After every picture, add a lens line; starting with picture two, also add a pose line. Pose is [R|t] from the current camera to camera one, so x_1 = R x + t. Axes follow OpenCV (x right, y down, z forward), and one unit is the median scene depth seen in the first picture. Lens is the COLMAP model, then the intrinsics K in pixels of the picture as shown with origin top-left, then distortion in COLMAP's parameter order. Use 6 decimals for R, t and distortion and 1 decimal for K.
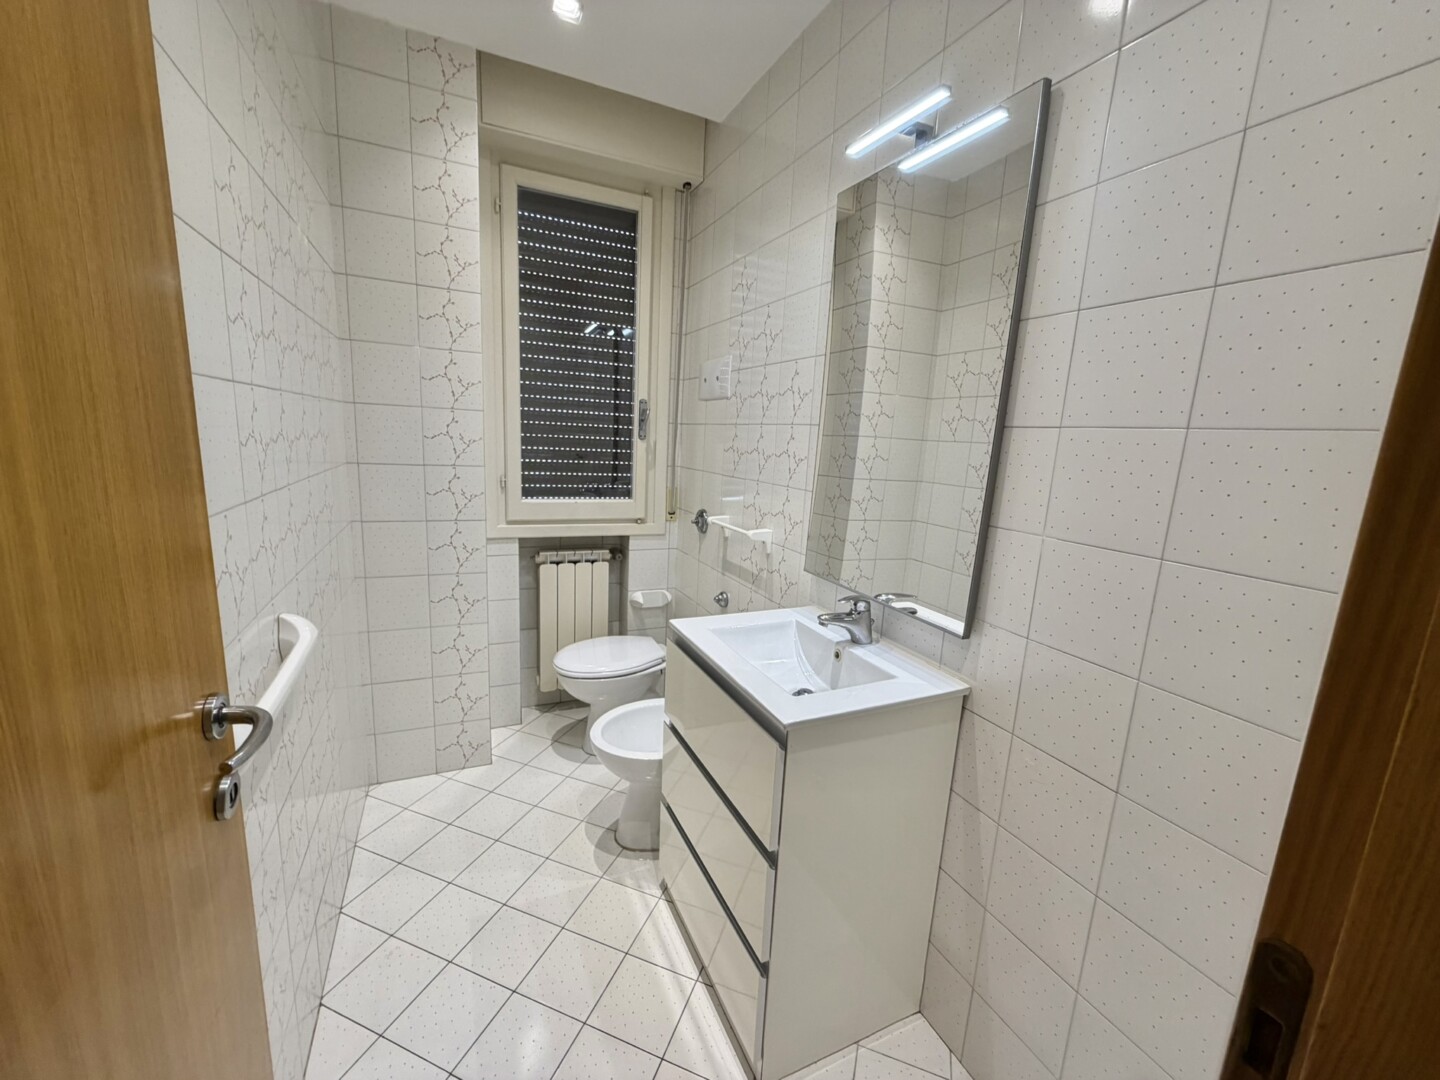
lens RADIAL K [[578.4, 0, 715.8], [0, 578.4, 545.0], [0, 0, 1]] dist [-0.001576, -0.000156]
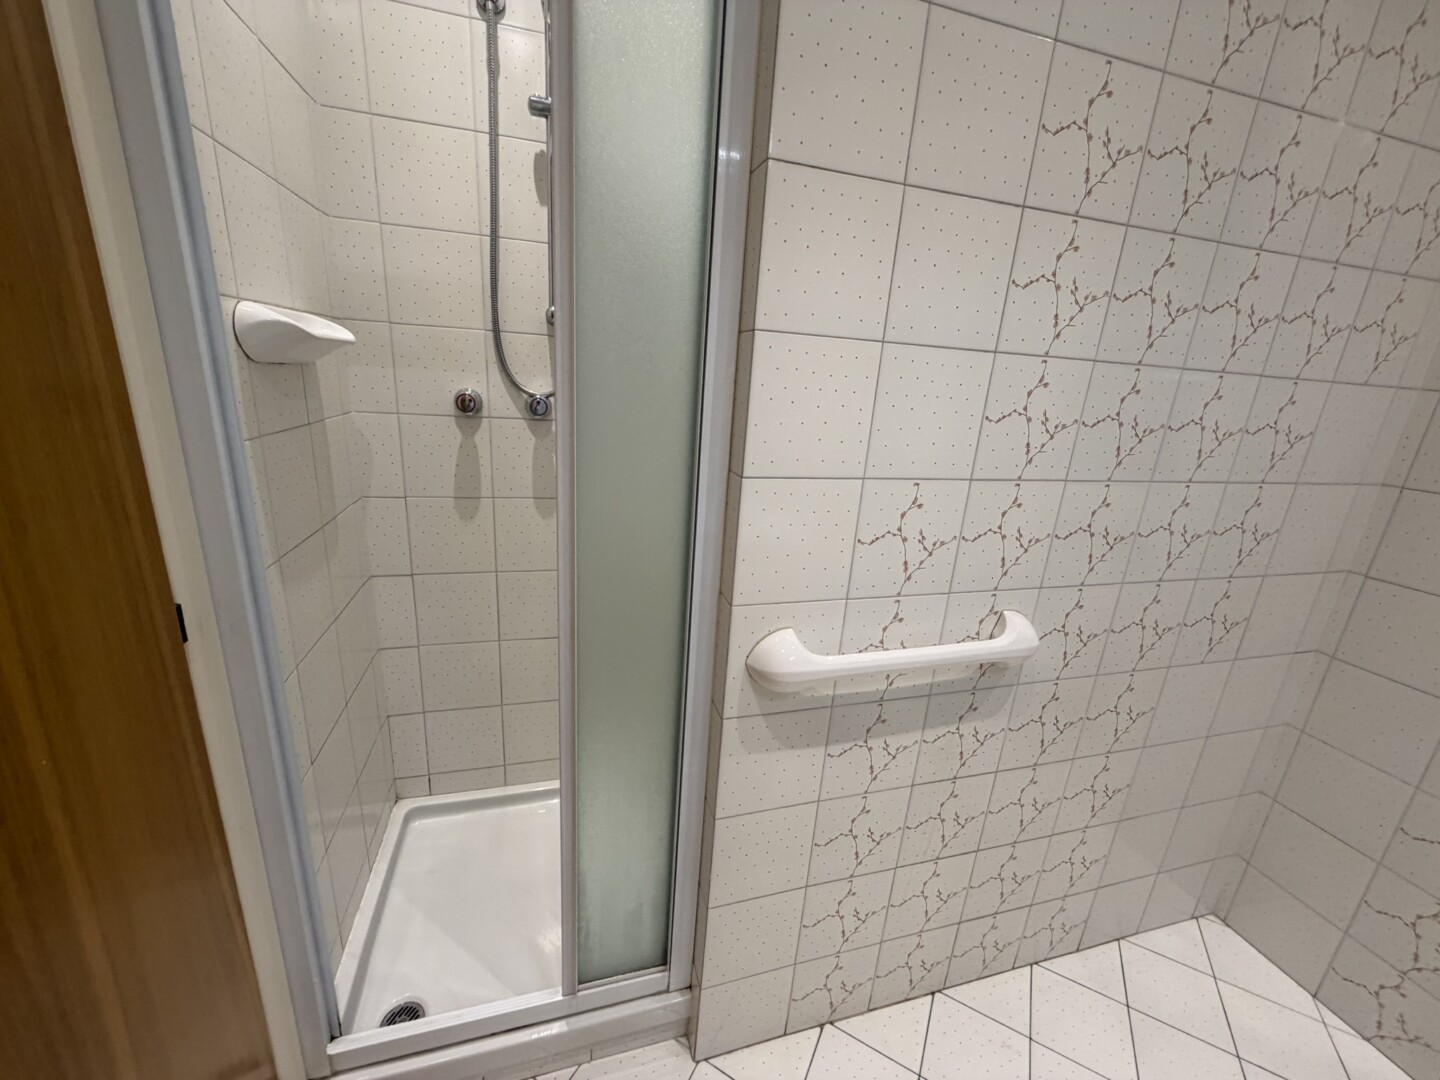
lens RADIAL K [[578.4, 0, 718.3], [0, 578.4, 533.8], [0, 0, 1]] dist [-0.001576, -0.000156]
pose [[-0.141252, 0.213140, -0.966757, 0.119221], [-0.252816, 0.936401, 0.243386, -0.068437], [0.957148, 0.278790, -0.078383, 0.406842]]
